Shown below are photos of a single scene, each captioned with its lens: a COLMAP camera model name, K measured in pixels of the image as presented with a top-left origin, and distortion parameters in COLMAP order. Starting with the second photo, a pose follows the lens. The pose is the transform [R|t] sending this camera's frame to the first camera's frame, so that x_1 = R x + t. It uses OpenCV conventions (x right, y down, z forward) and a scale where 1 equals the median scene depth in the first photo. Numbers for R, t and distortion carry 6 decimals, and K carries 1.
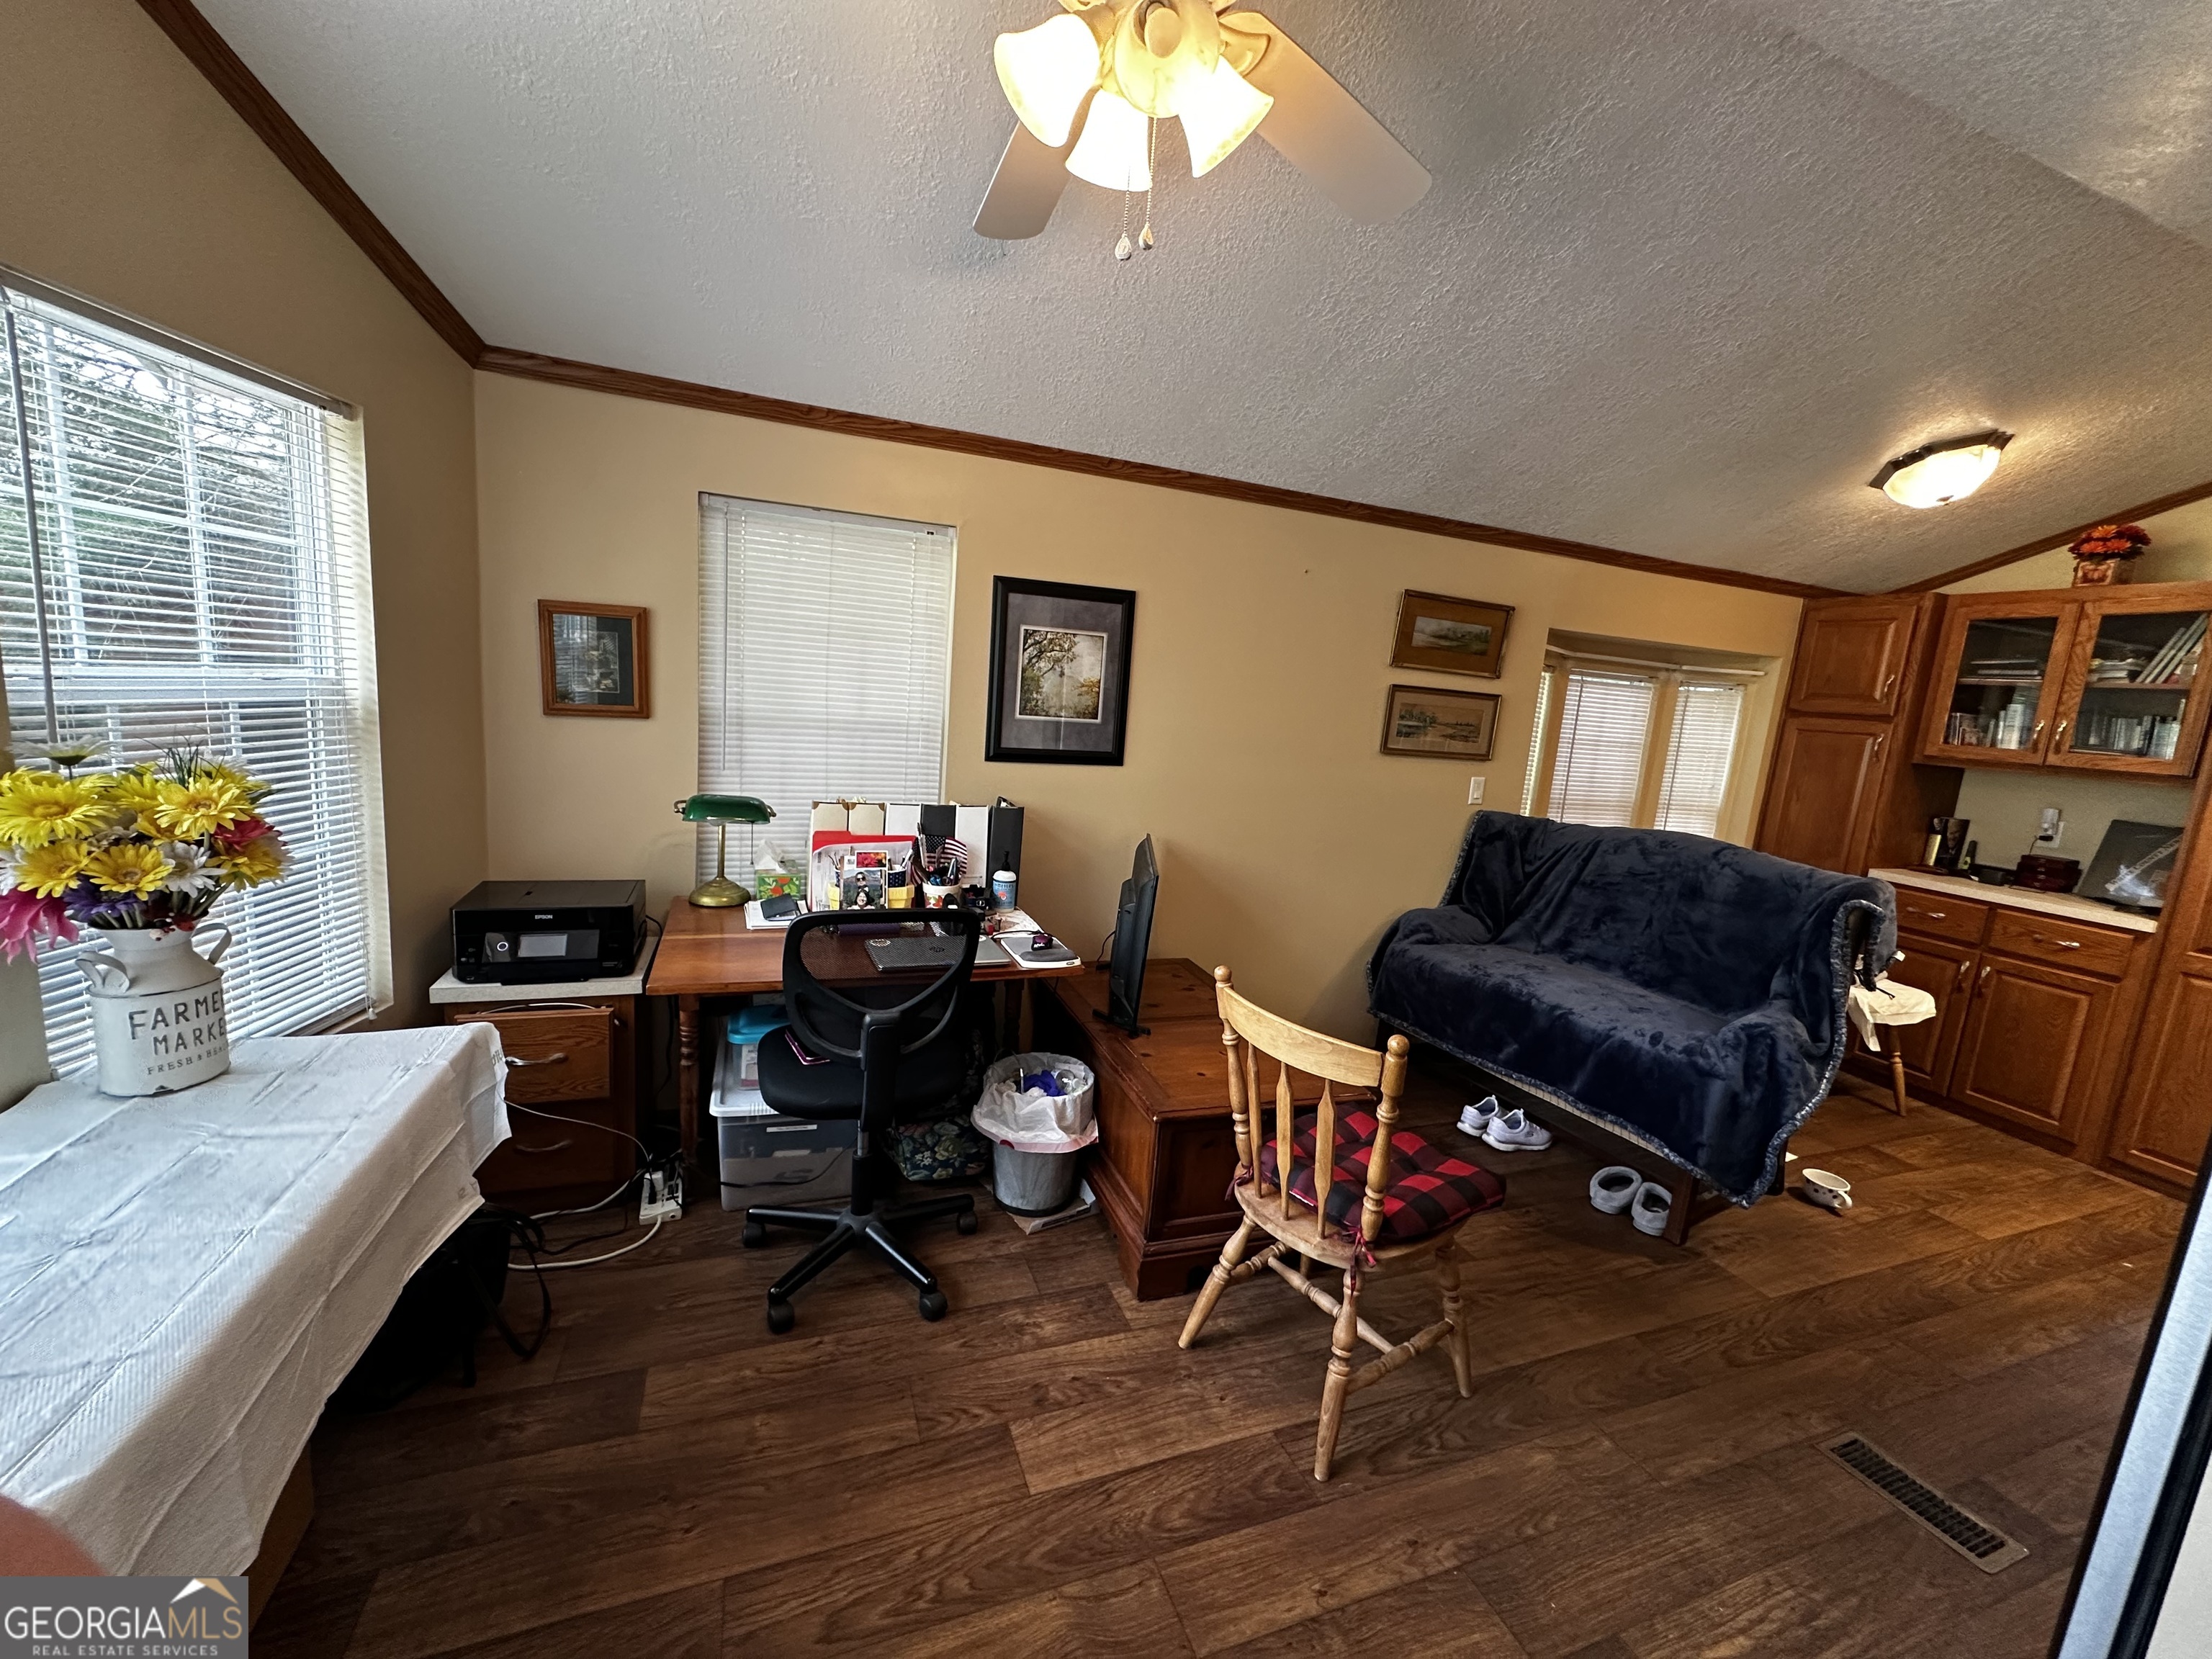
lens RADIAL K [[882.5, 0, 1106.0], [0, 882.5, 829.5], [0, 0, 1]] dist [0.001393, 0.000061]
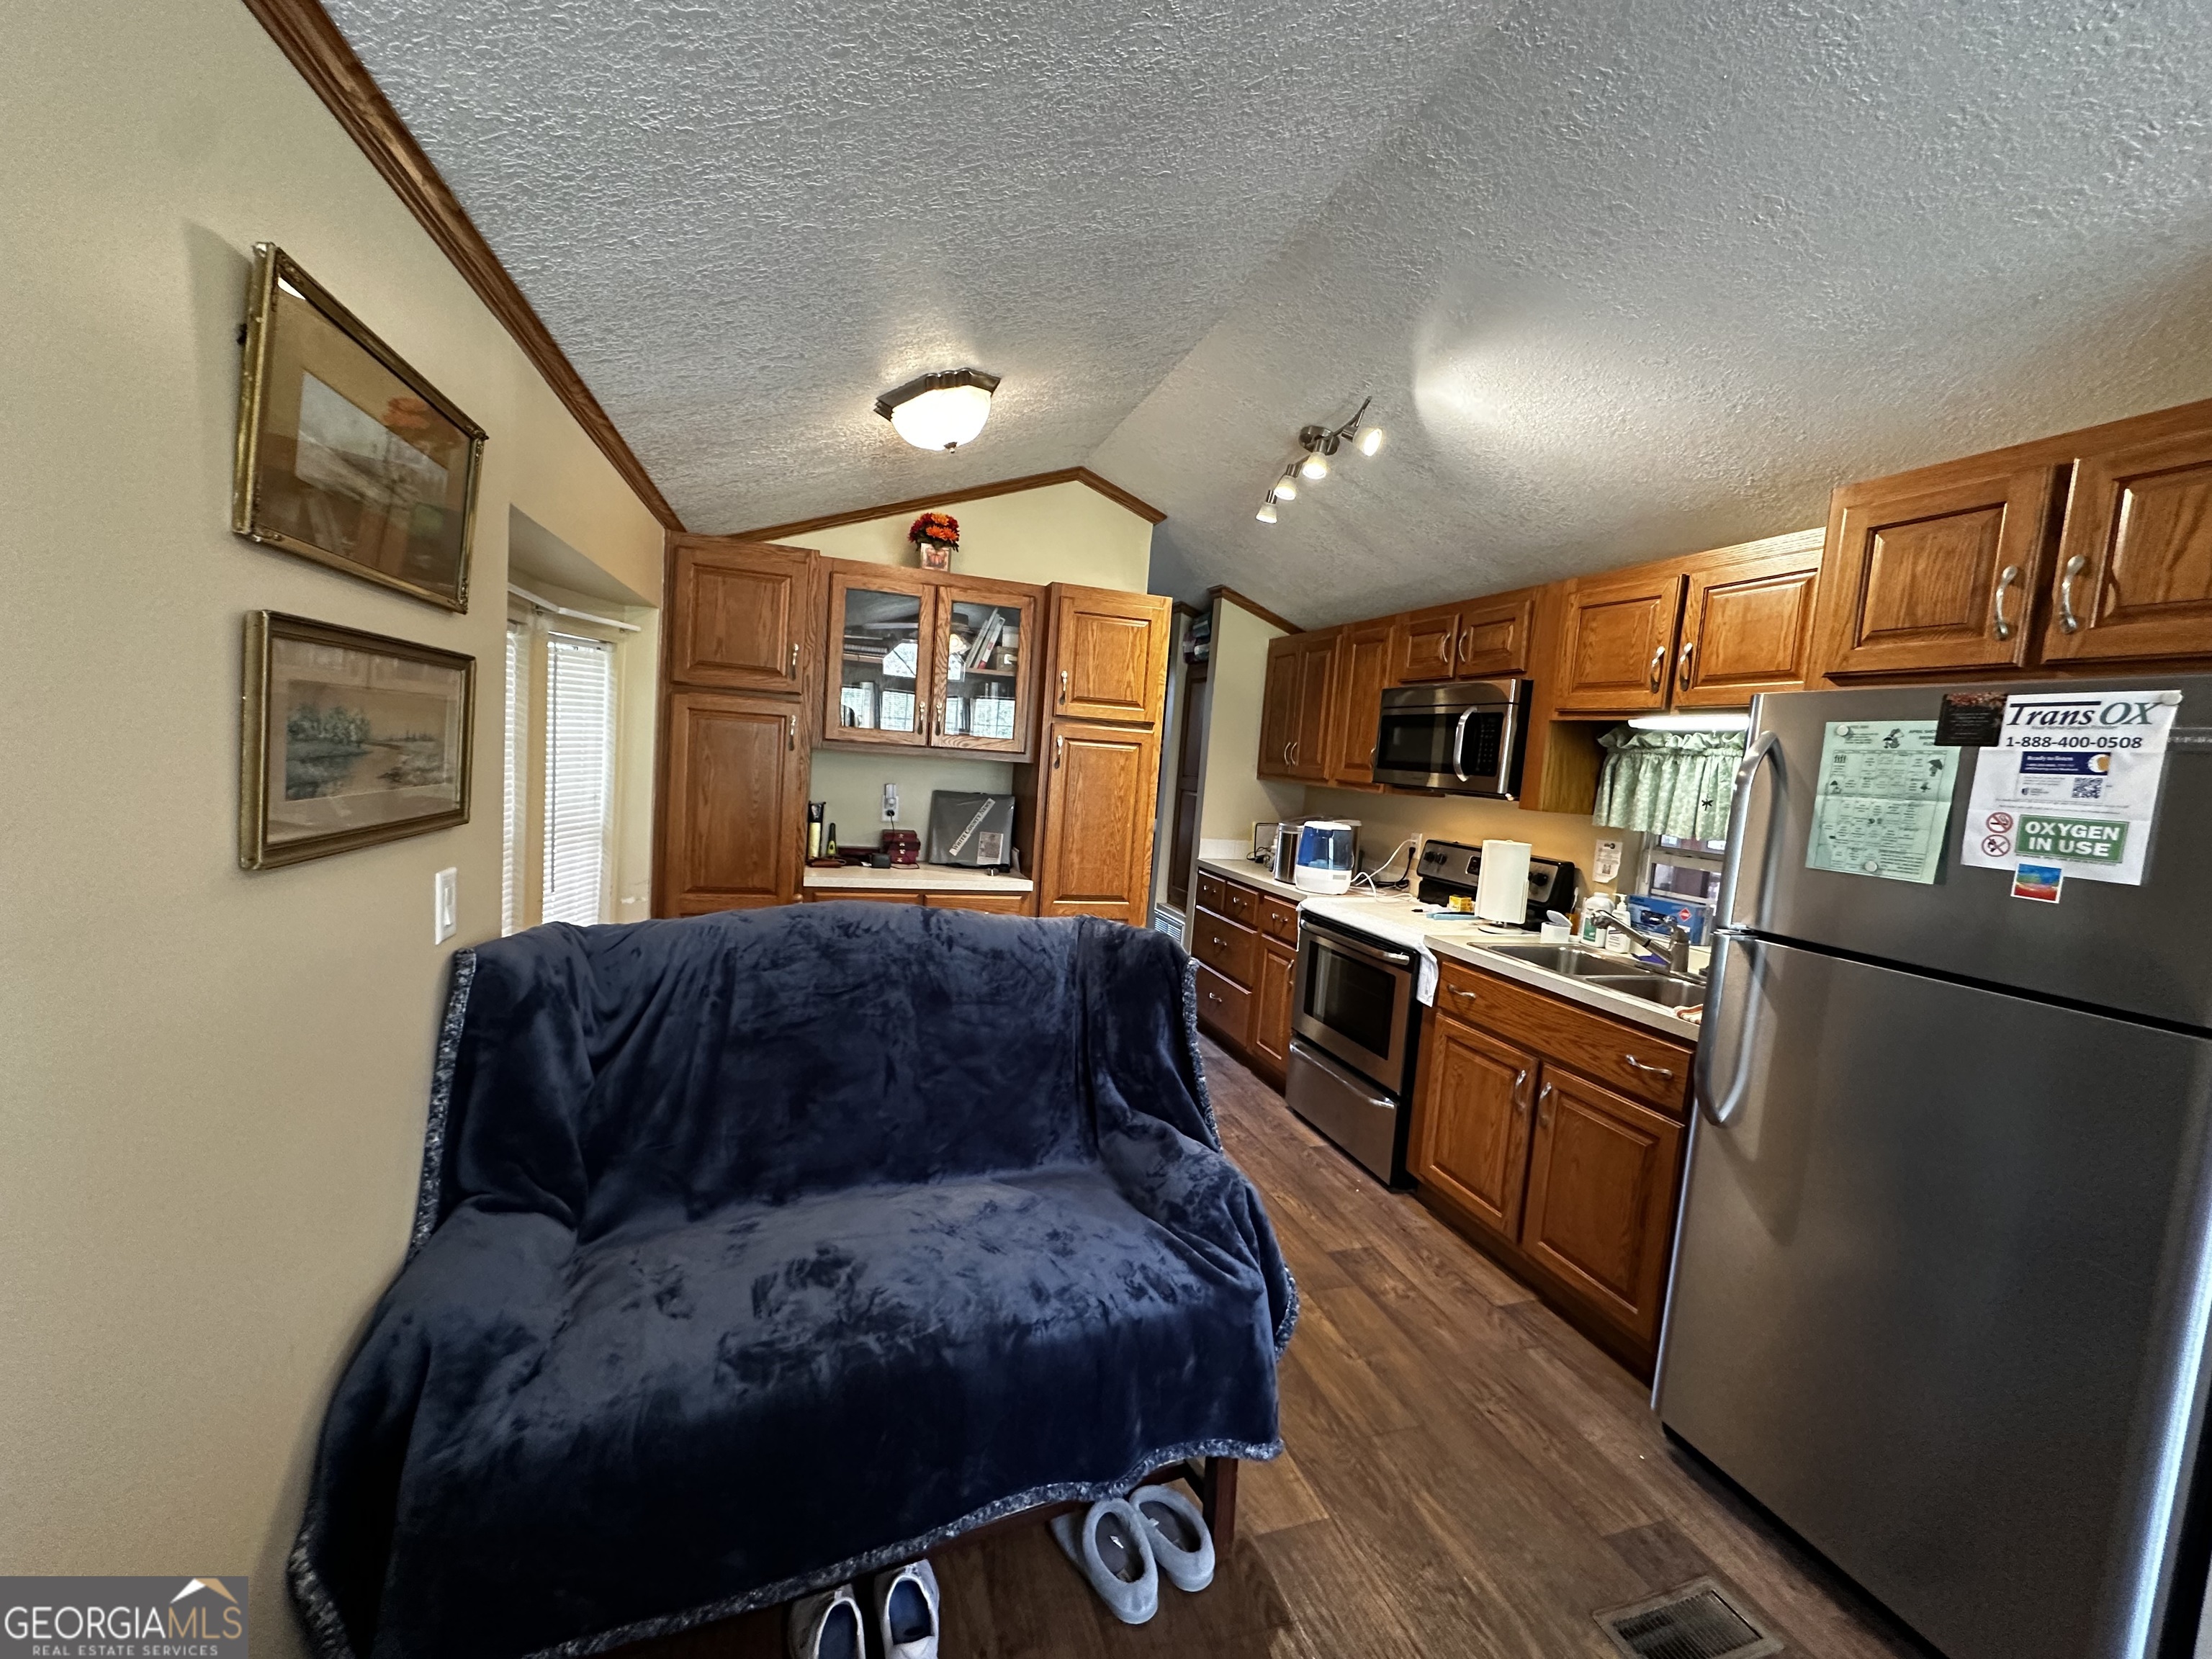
lens RADIAL K [[882.5, 0, 1106.0], [0, 882.5, 829.5], [0, 0, 1]] dist [0.001393, 0.000061]
pose [[0.063923, -0.161635, 0.984778, 0.066899], [0.095016, 0.983299, 0.155225, -0.110944], [-0.993421, 0.083648, 0.078213, 0.697153]]
